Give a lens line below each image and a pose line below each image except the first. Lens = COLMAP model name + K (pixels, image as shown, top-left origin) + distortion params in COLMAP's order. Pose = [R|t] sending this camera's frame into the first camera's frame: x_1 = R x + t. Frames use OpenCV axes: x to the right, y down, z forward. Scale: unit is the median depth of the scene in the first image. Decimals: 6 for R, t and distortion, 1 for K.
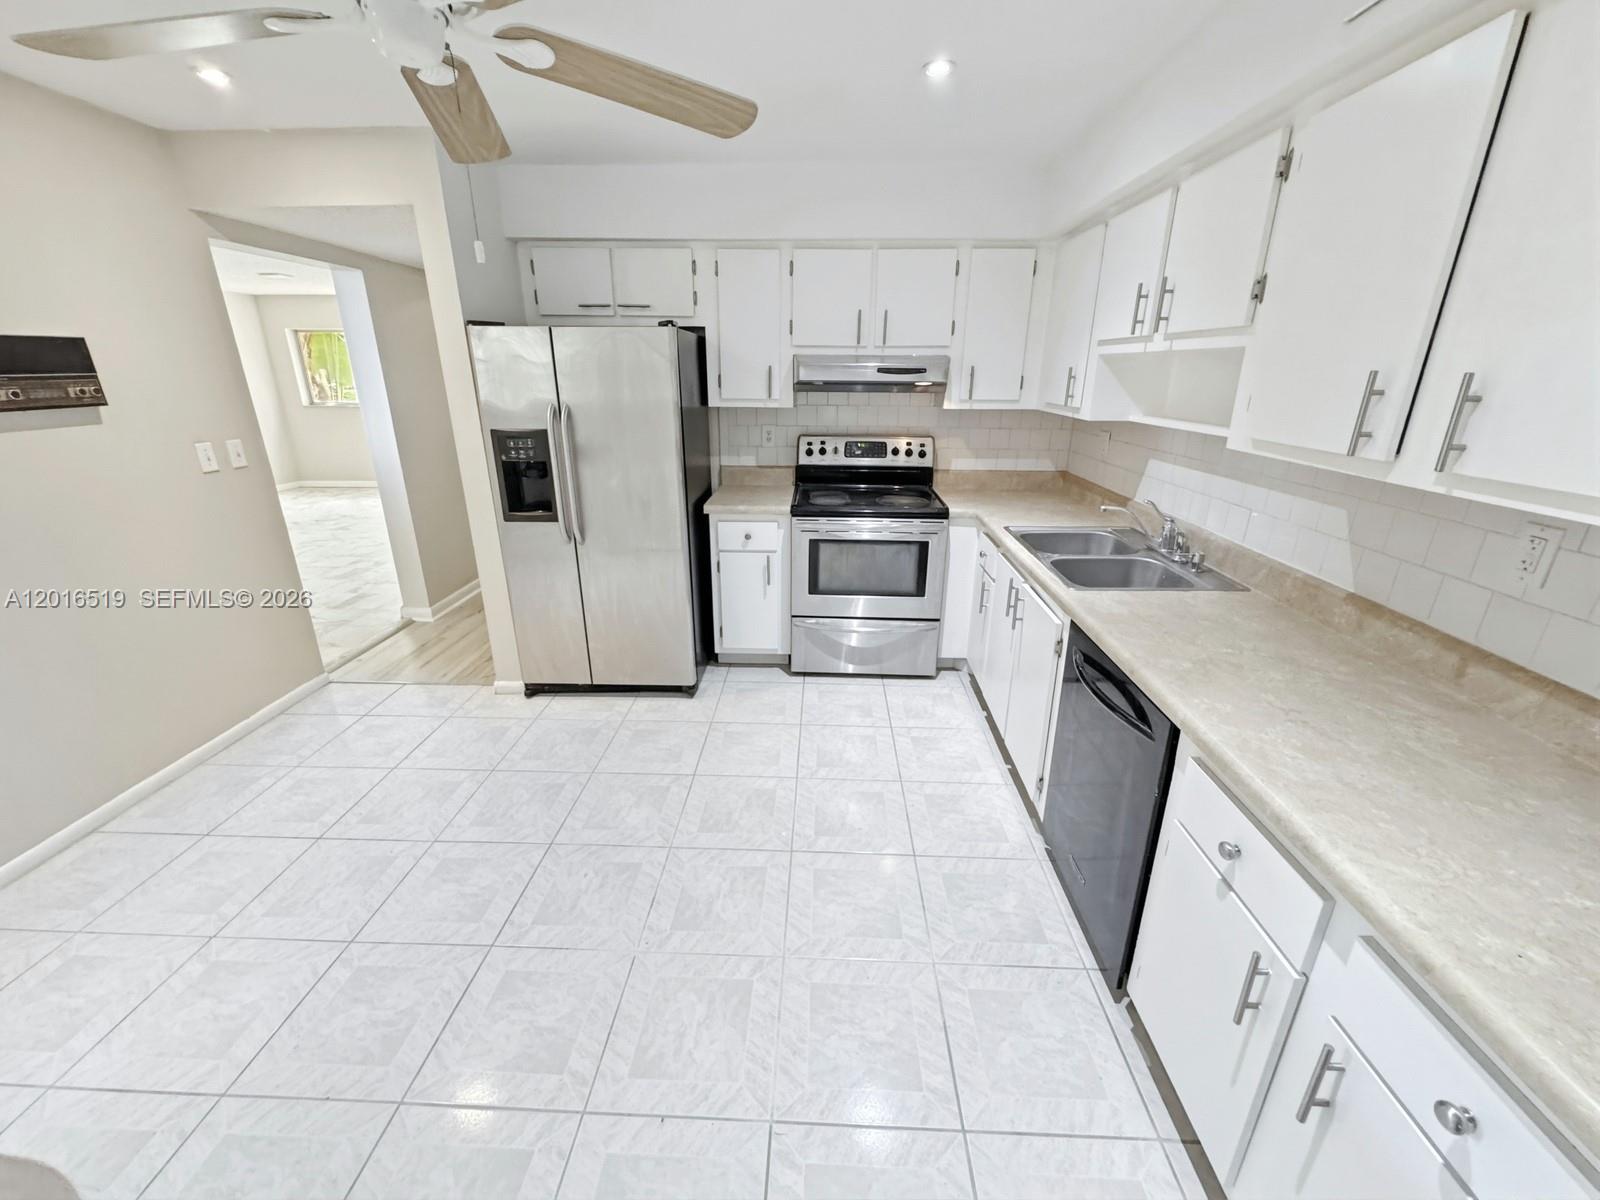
lens RADIAL K [[640.6, 0, 801.8], [0, 640.6, 599.8], [0, 0, 1]] dist [-0.003931, 0.000681]
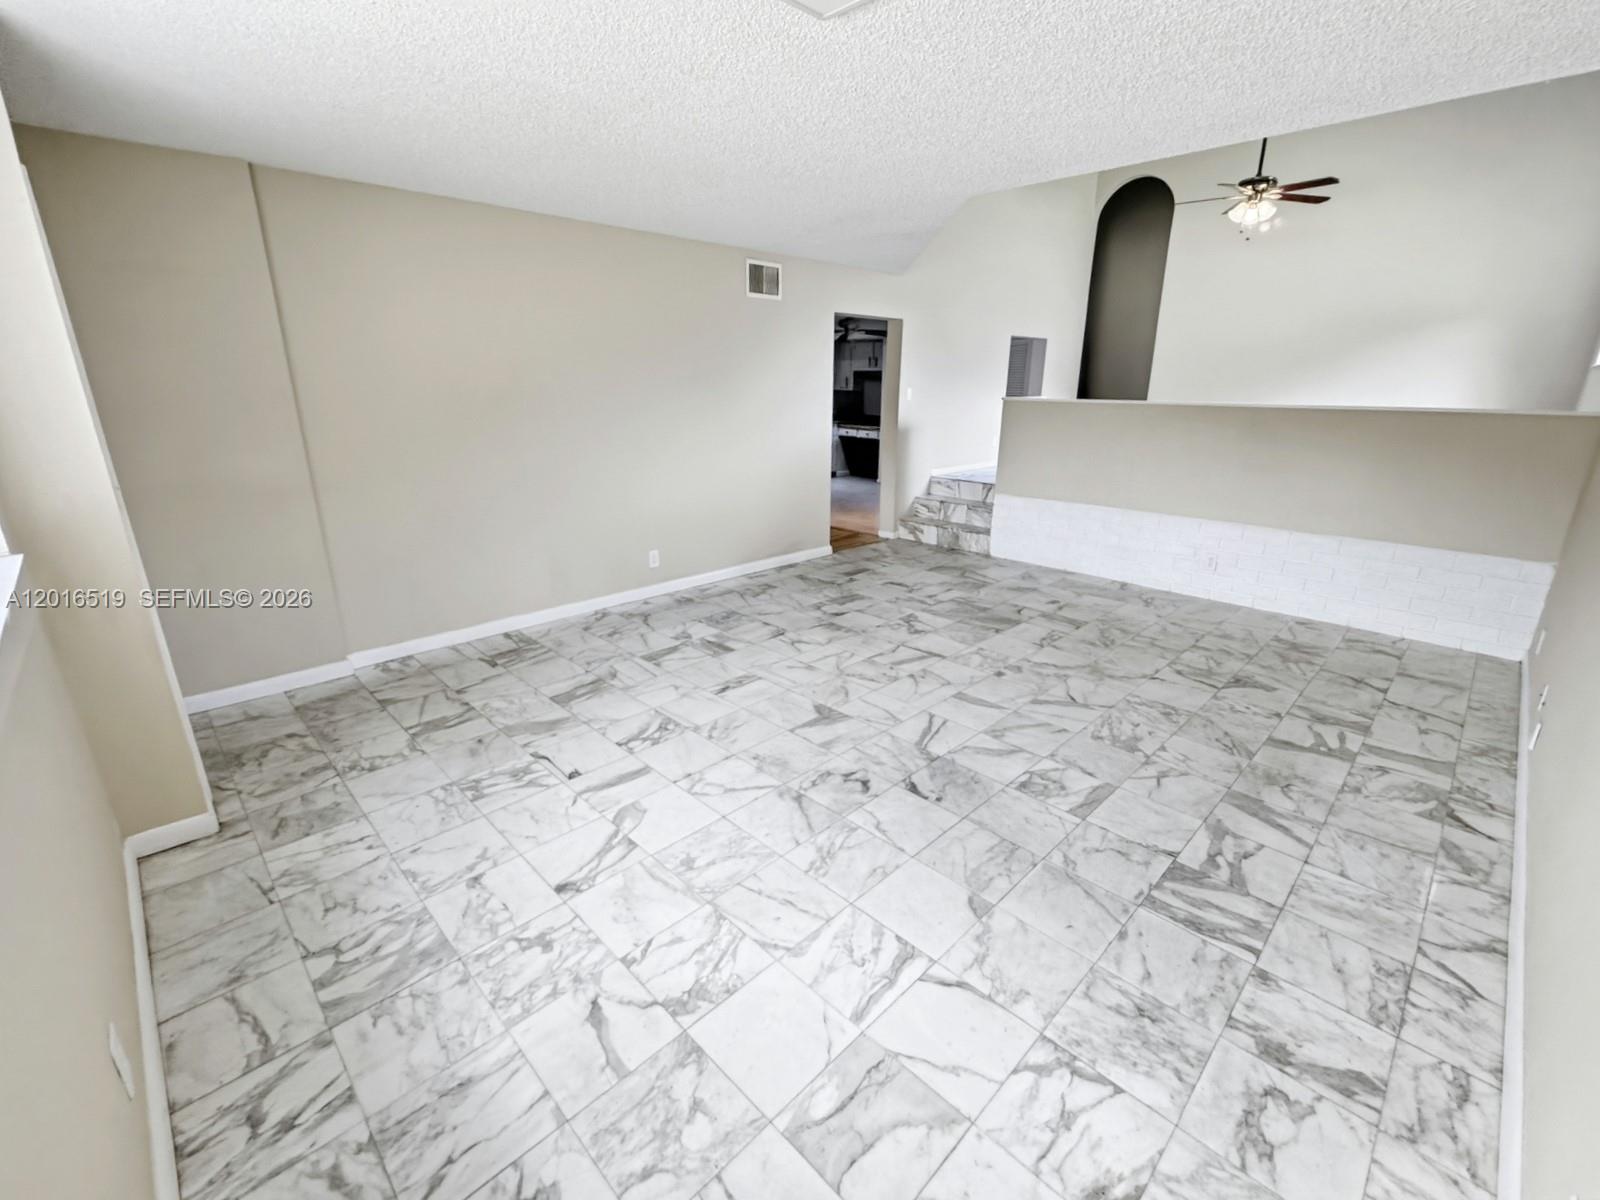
lens RADIAL K [[692.0, 0, 796.7], [0, 692.0, 603.6], [0, 0, 1]] dist [-0.003143, 0.000309]
pose [[-0.729444, -0.214674, 0.649481, -2.458555], [0.226742, 0.819916, 0.525666, -1.081599], [-0.645367, 0.530709, -0.549407, 3.029140]]
